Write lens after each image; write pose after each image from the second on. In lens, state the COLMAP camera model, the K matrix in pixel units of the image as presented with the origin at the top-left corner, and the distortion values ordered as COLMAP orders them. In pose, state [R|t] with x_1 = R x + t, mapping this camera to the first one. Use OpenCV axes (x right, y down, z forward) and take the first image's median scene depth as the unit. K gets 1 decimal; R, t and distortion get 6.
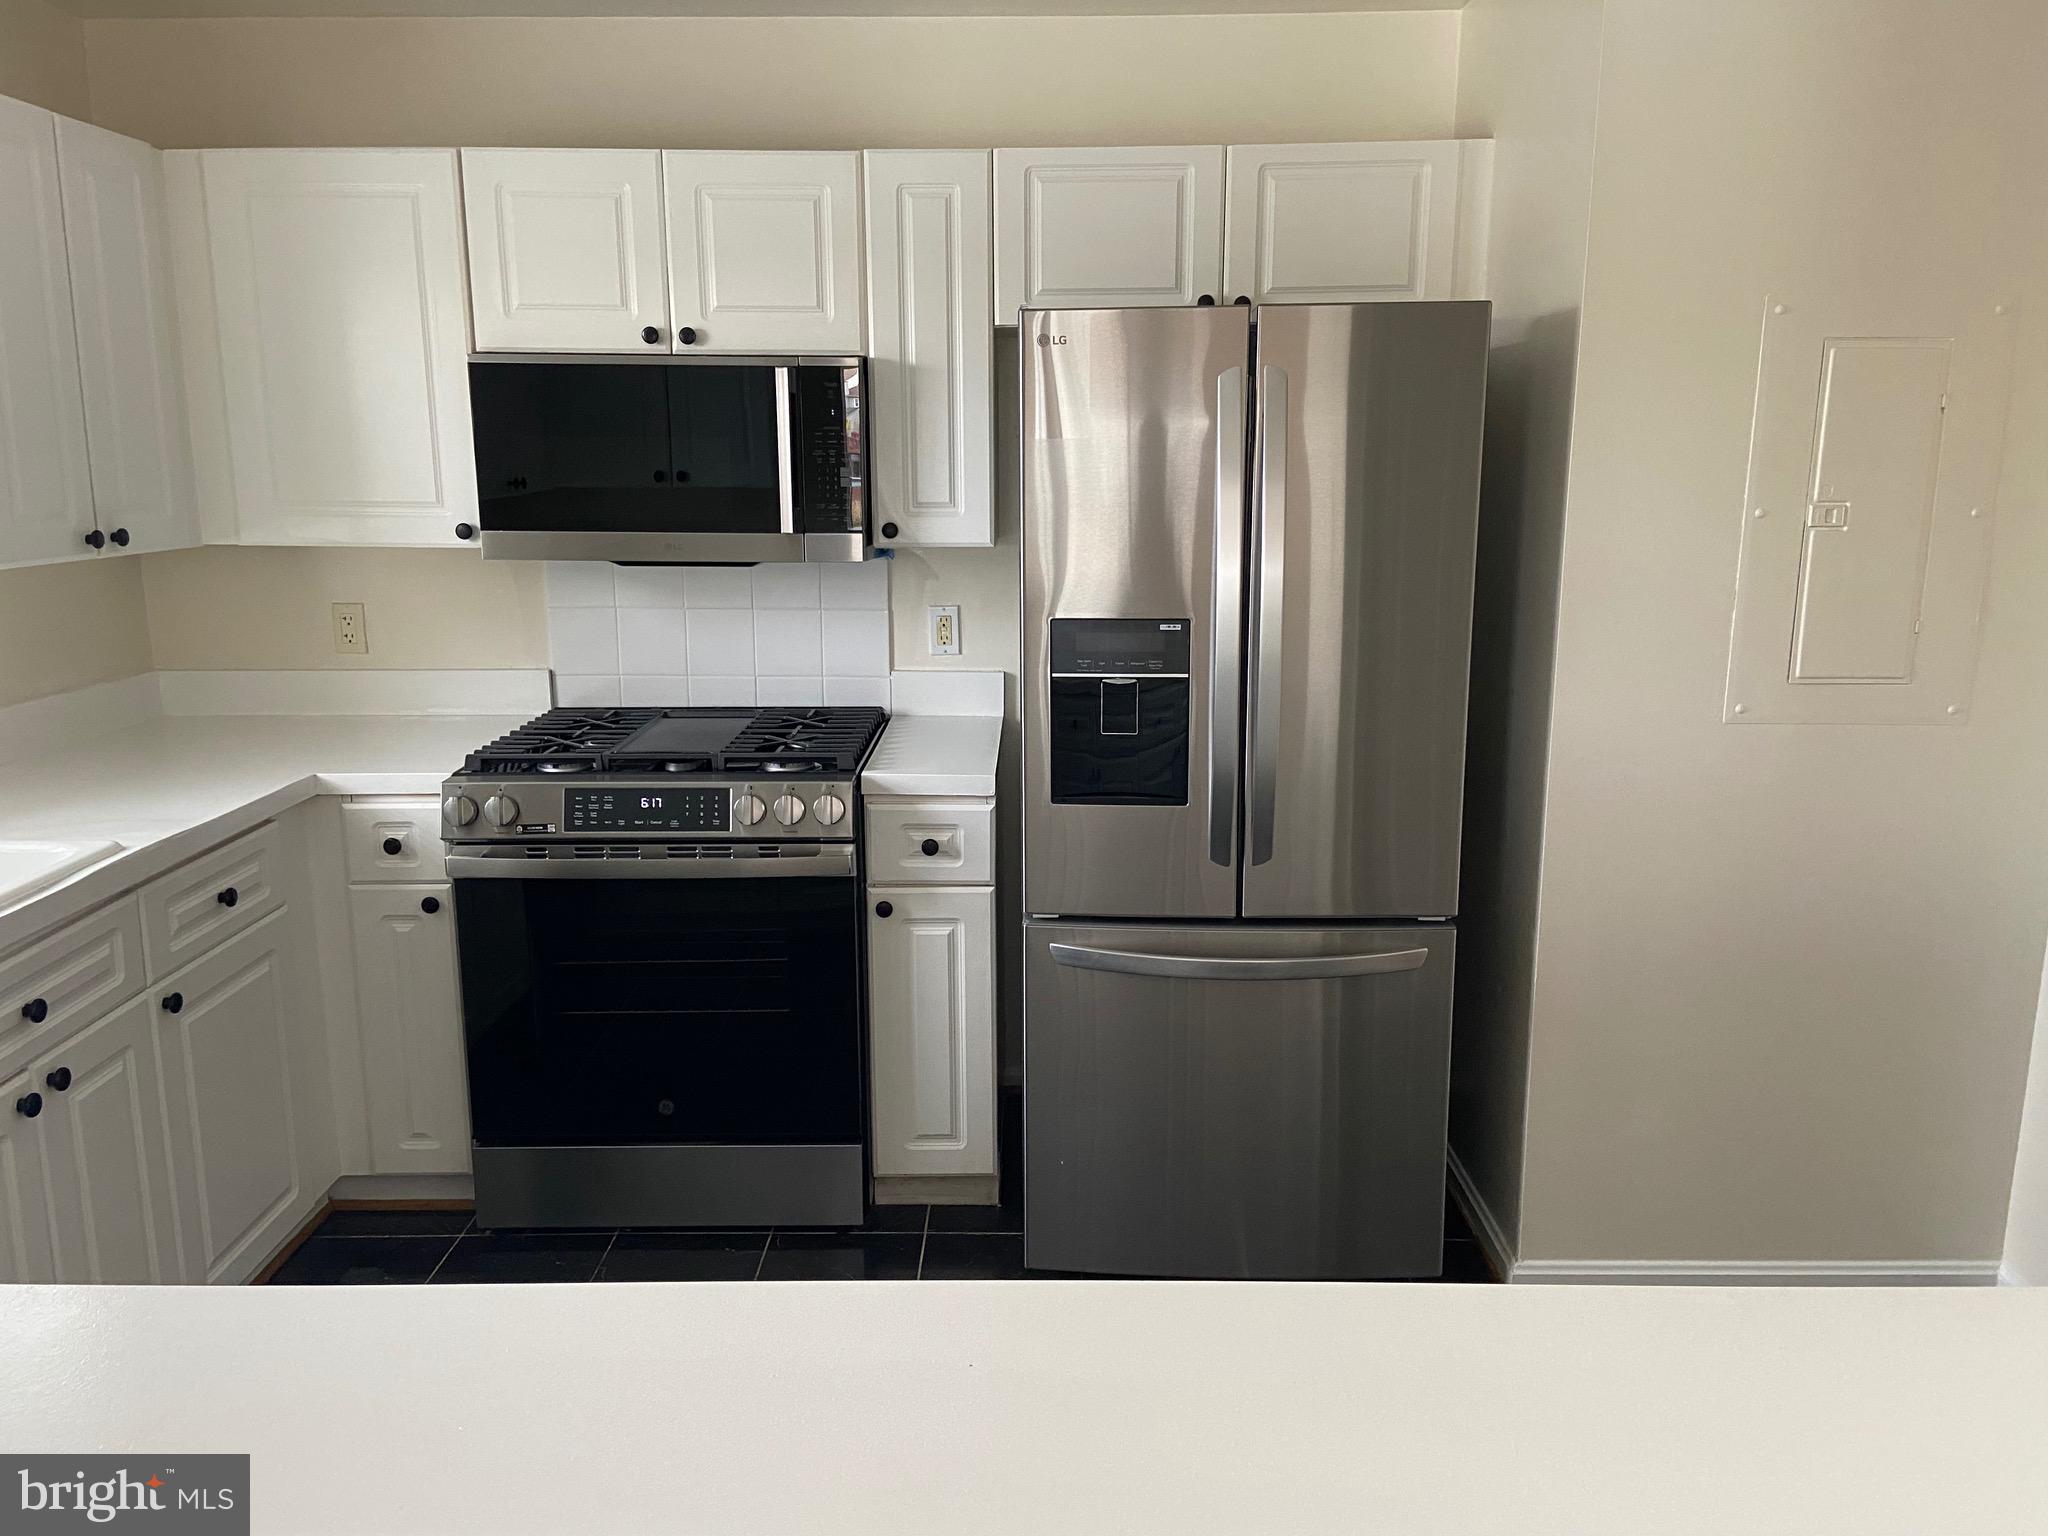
lens RADIAL K [[1536.2, 0, 1028.4], [0, 1536.2, 753.1], [0, 0, 1]] dist [0.095896, -0.110141]
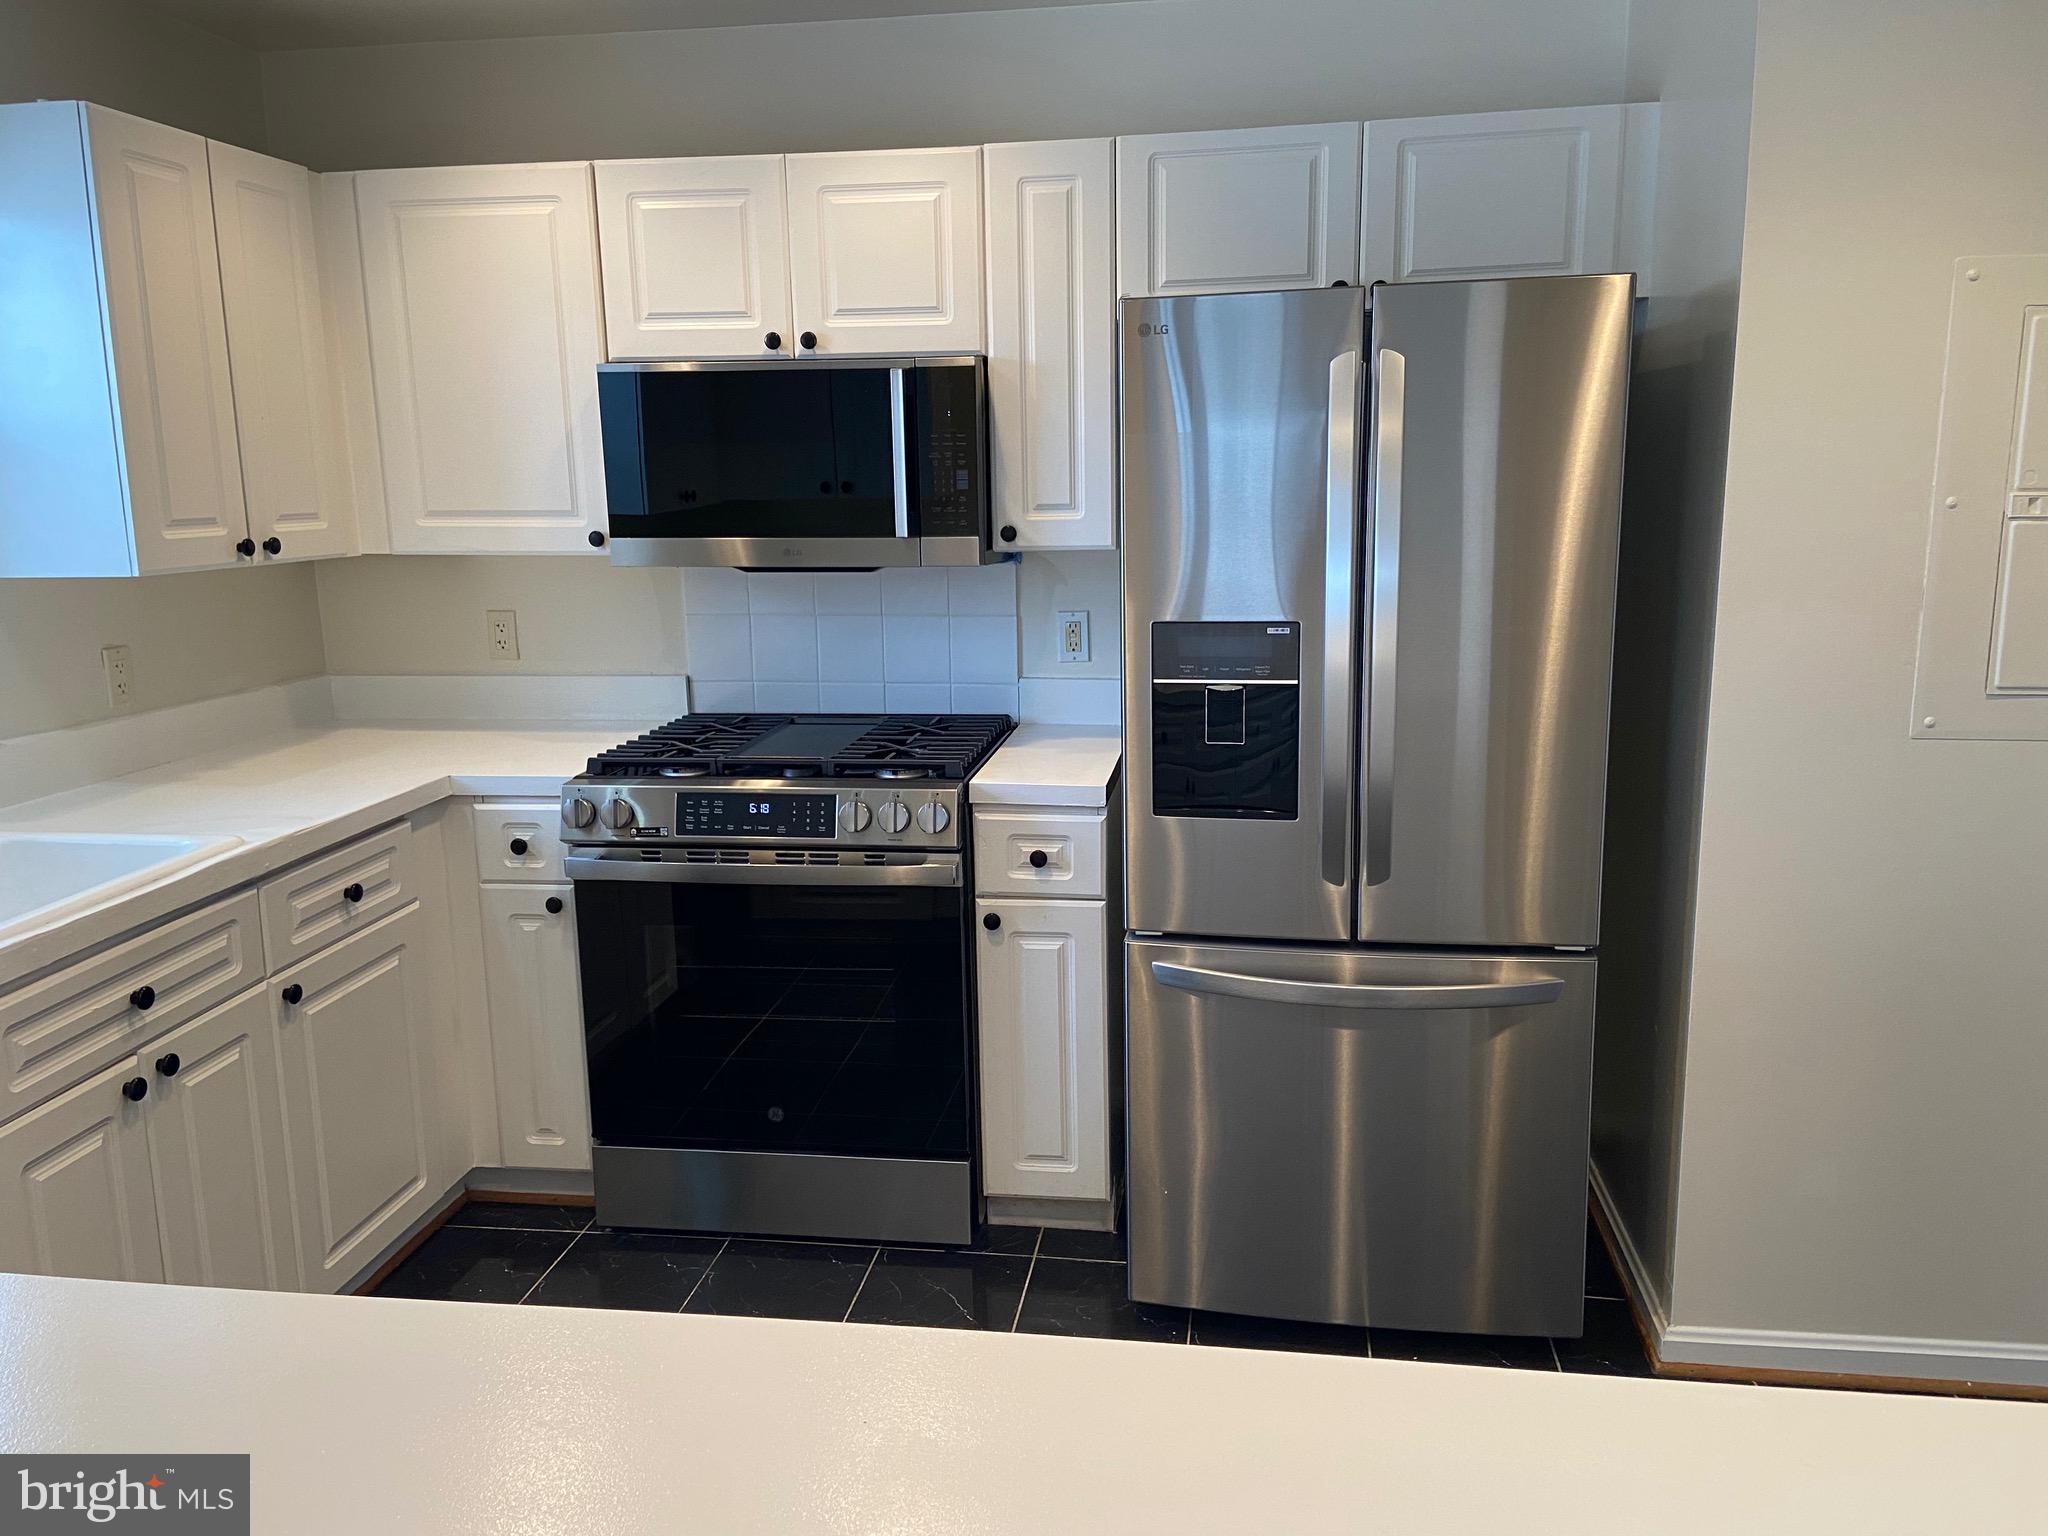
lens RADIAL K [[1536.2, 0, 1026.0], [0, 1536.2, 760.1], [0, 0, 1]] dist [0.095896, -0.110141]
pose [[0.990427, 0.011733, -0.137541, 0.059372], [-0.012325, 0.999918, -0.003454, 0.002362], [0.137489, 0.005116, 0.990490, 0.037354]]
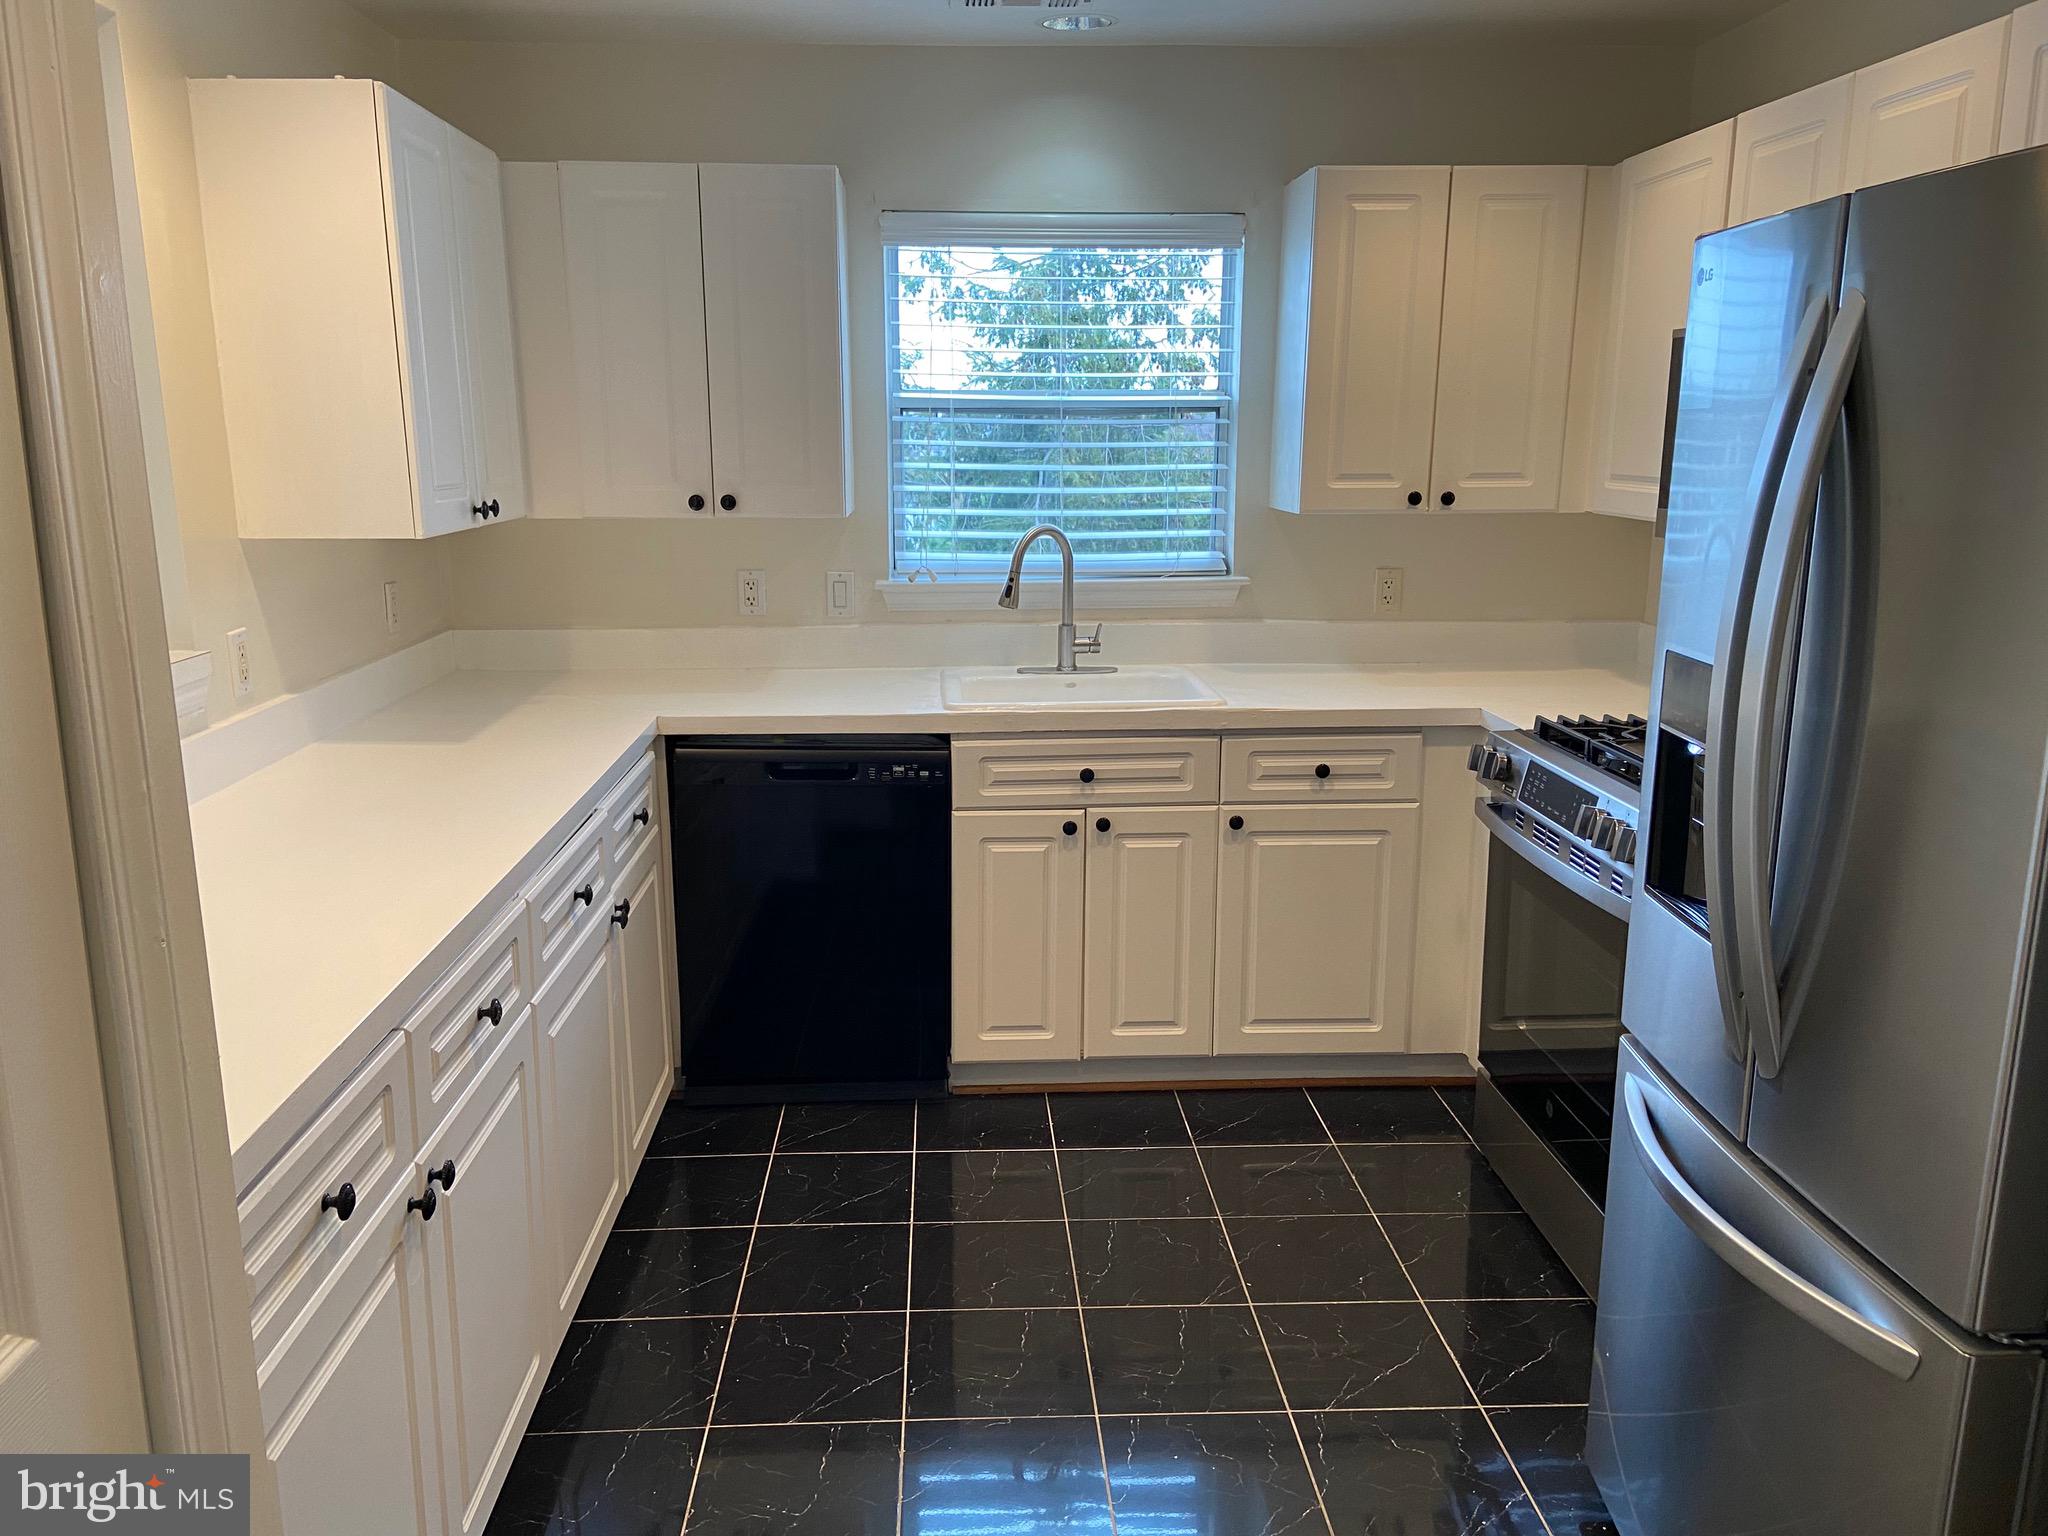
lens RADIAL K [[1536.2, 0, 1019.1], [0, 1536.2, 778.2], [0, 0, 1]] dist [0.095896, -0.110141]
pose [[0.055638, 0.224591, -0.972863, 0.652040], [-0.195005, 0.958053, 0.210020, -0.110414], [0.979223, 0.178028, 0.097100, 0.544401]]
